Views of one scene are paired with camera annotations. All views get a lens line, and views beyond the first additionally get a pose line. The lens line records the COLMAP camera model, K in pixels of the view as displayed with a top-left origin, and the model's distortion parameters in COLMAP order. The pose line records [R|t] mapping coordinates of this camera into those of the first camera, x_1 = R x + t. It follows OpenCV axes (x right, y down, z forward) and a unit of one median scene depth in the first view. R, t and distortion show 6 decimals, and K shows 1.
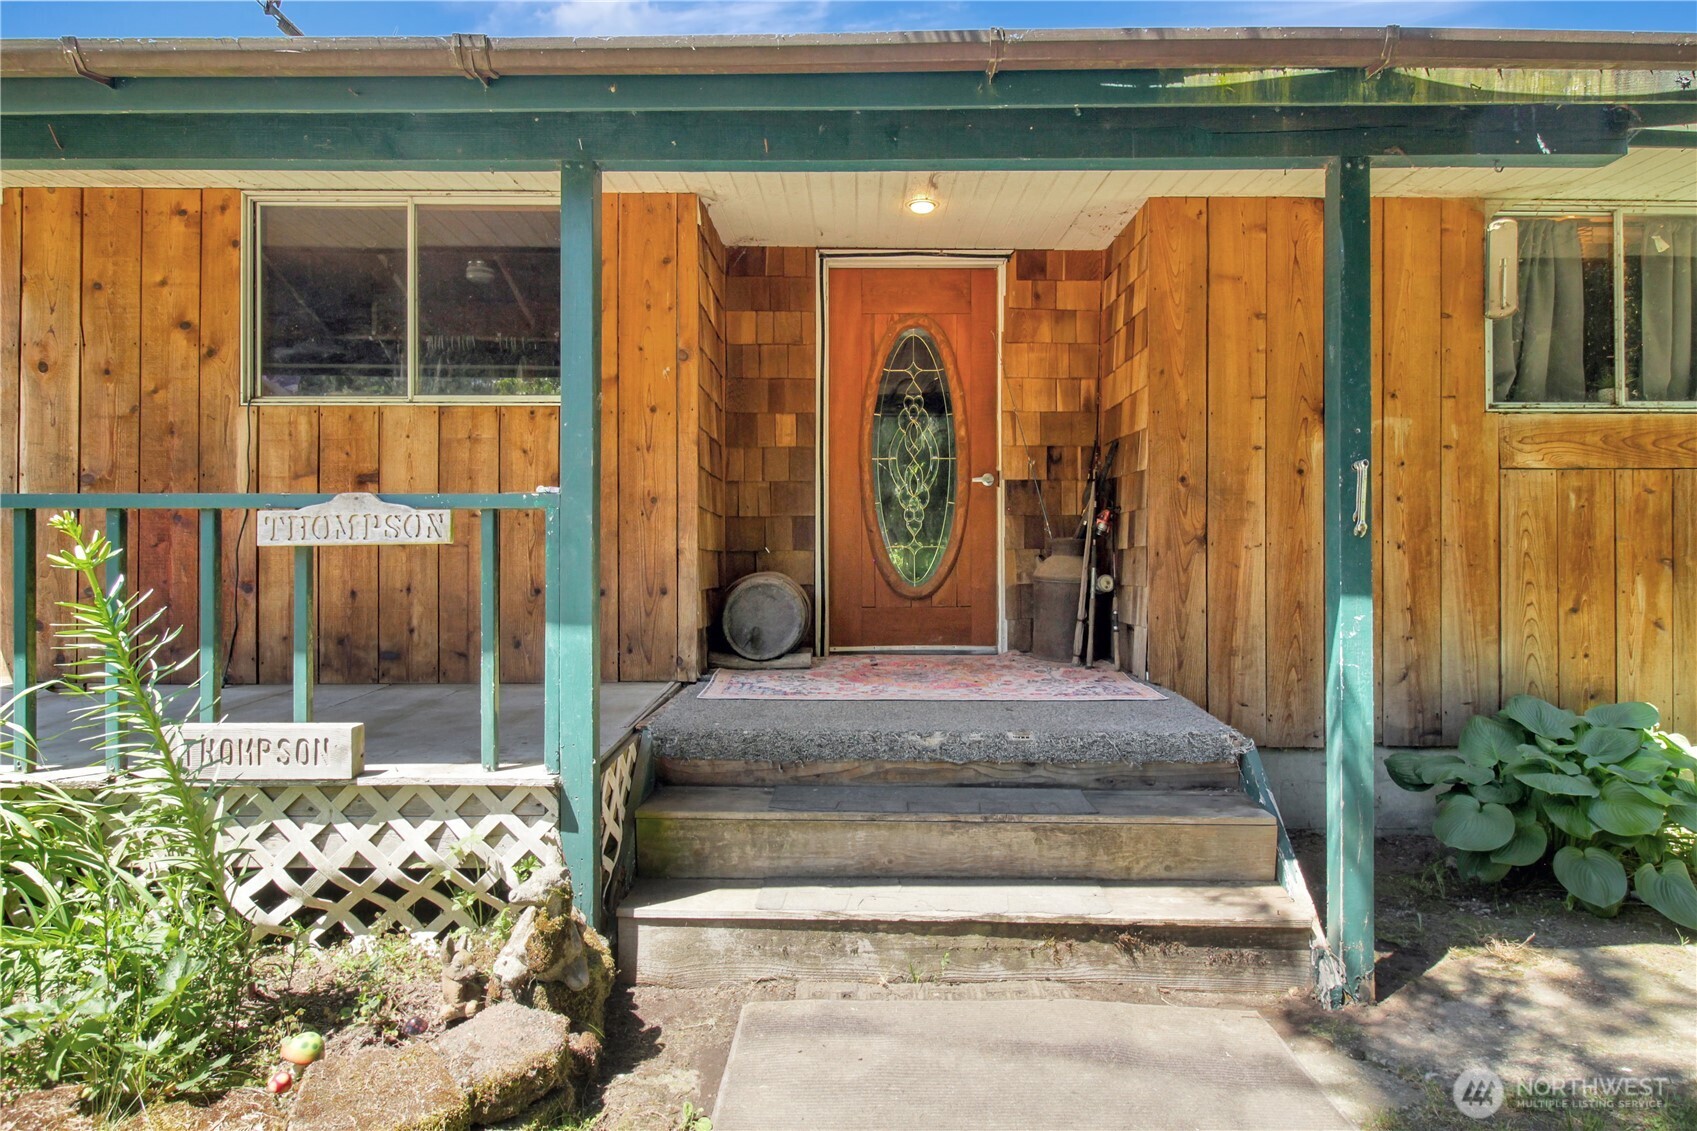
lens RADIAL K [[1032.2, 0, 848.6], [0, 1032.2, 568.6], [0, 0, 1]] dist [-0.001130, -0.000554]
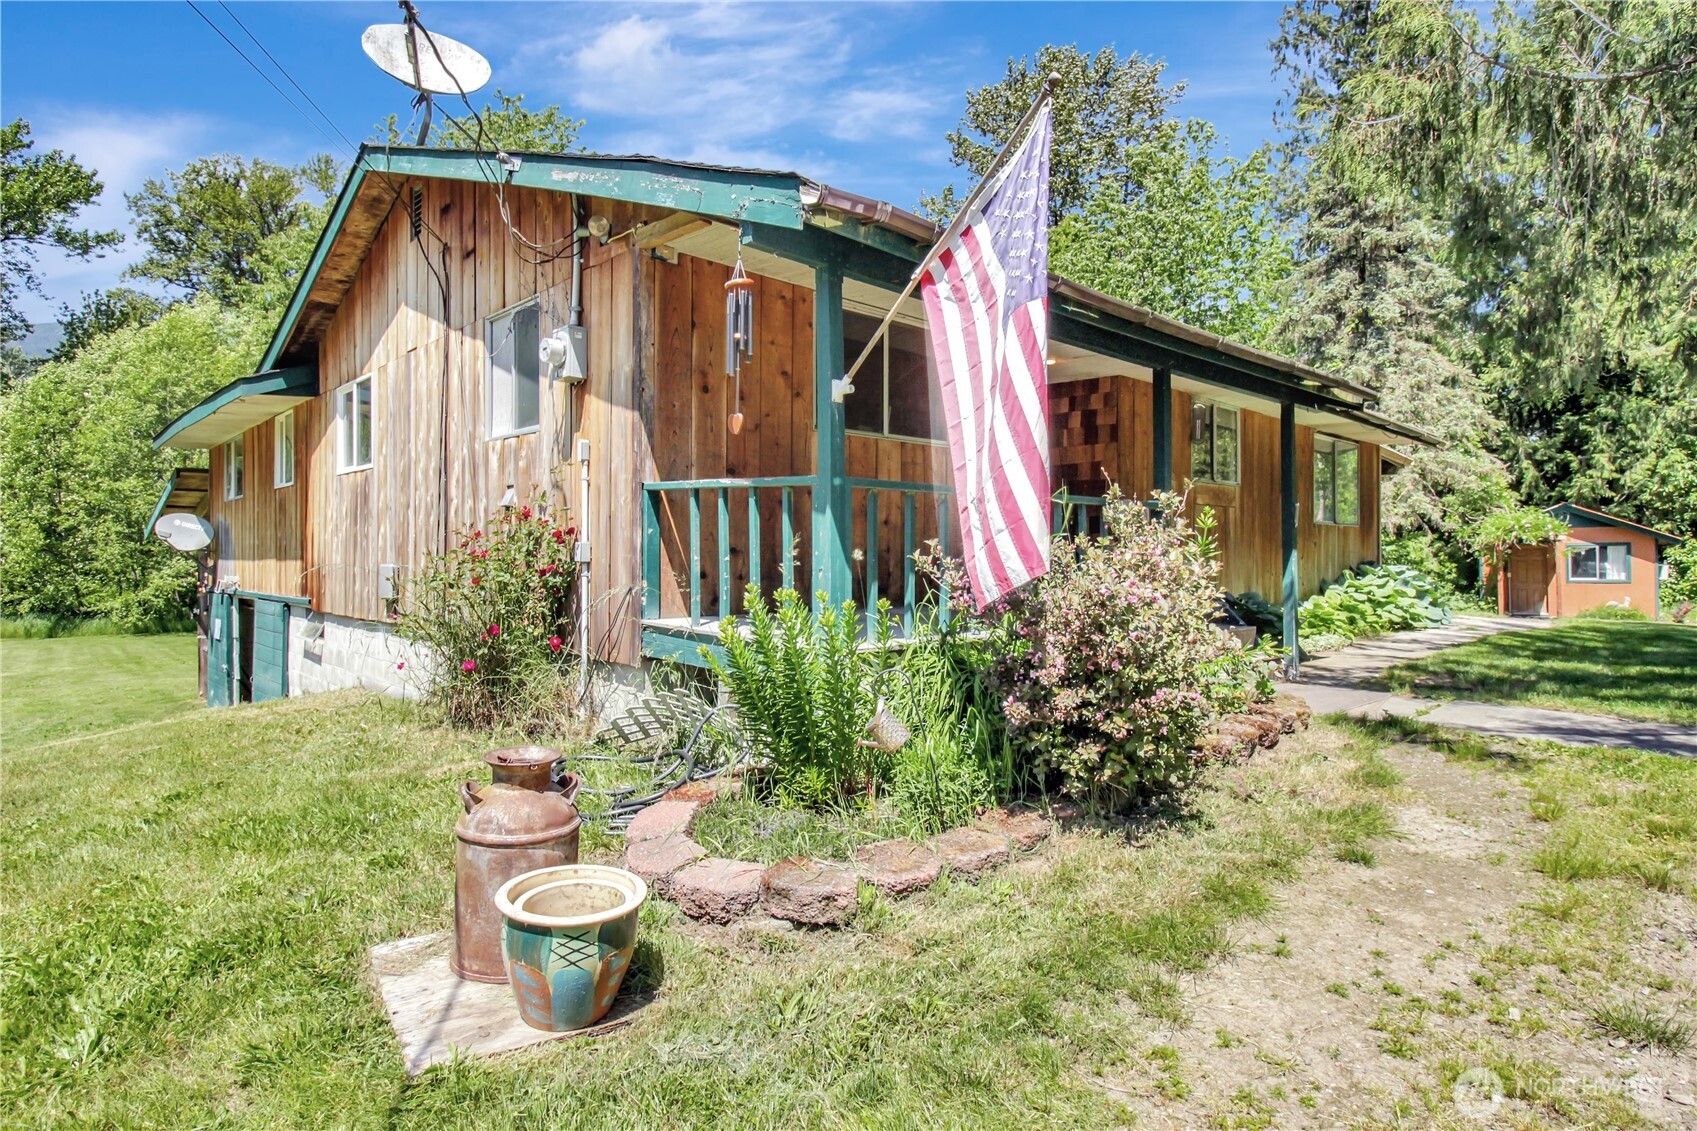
lens RADIAL K [[935.7, 0, 848.0], [0, 935.7, 560.6], [0, 0, 1]] dist [0.000853, 0.000054]
pose [[0.725991, -0.001898, 0.687701, -1.516609], [-0.002891, 0.999979, 0.005812, 0.028965], [-0.687698, -0.006207, 0.725971, -0.055670]]
